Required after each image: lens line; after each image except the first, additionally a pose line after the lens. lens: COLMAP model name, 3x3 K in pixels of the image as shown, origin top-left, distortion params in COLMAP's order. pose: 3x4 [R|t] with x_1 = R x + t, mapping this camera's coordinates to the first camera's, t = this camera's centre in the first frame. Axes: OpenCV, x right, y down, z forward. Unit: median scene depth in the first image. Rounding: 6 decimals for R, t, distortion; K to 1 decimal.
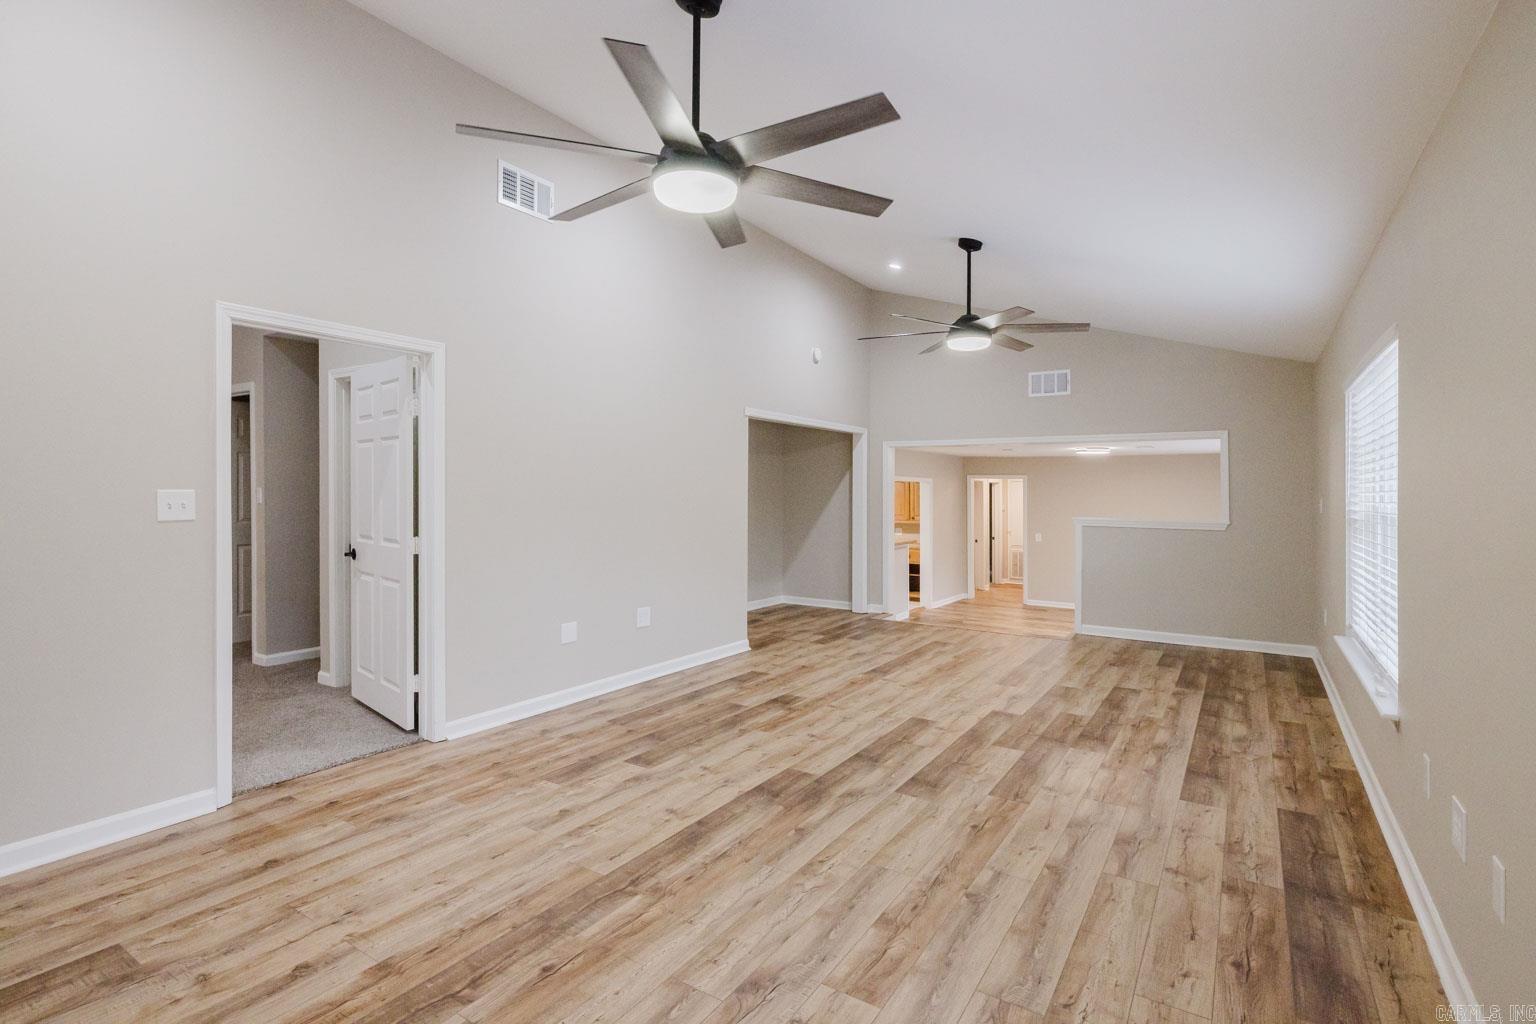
lens RADIAL K [[730.7, 0, 763.0], [0, 730.7, 508.5], [0, 0, 1]] dist [-0.009724, 0.001621]
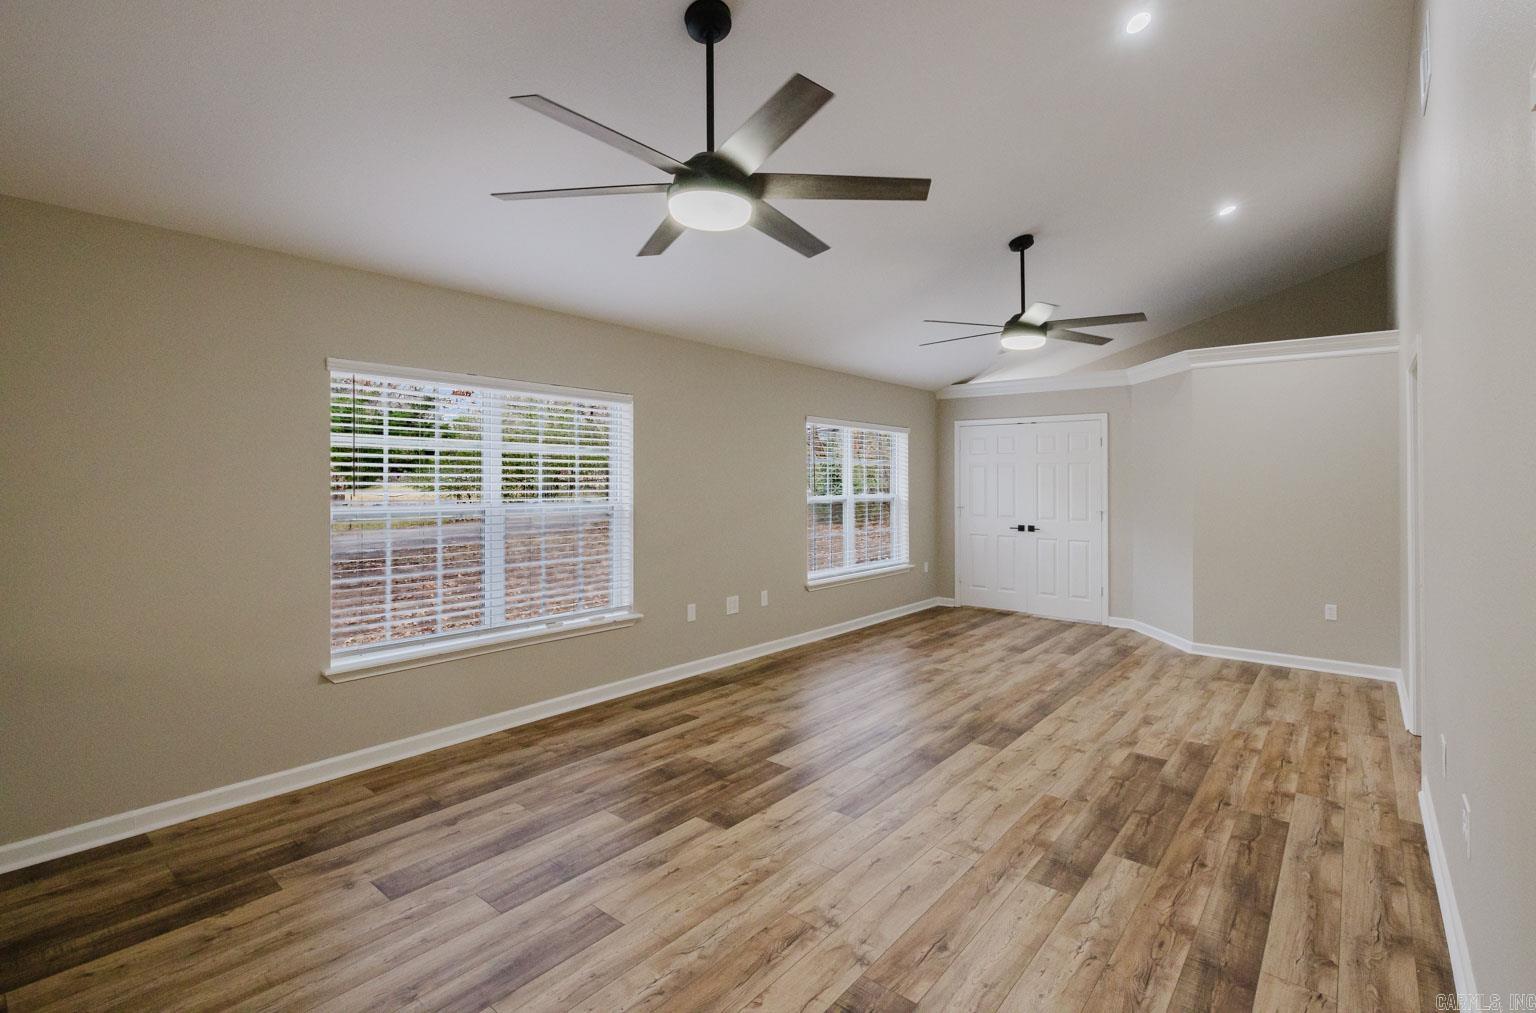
lens RADIAL K [[714.4, 0, 803.4], [0, 714.4, 461.3], [0, 0, 1]] dist [-0.010193, 0.000446]
pose [[-0.997264, -0.009714, 0.073277, 0.265829], [-0.010310, 0.999917, -0.007763, -0.066814], [-0.073195, -0.008497, -0.997281, 2.150416]]
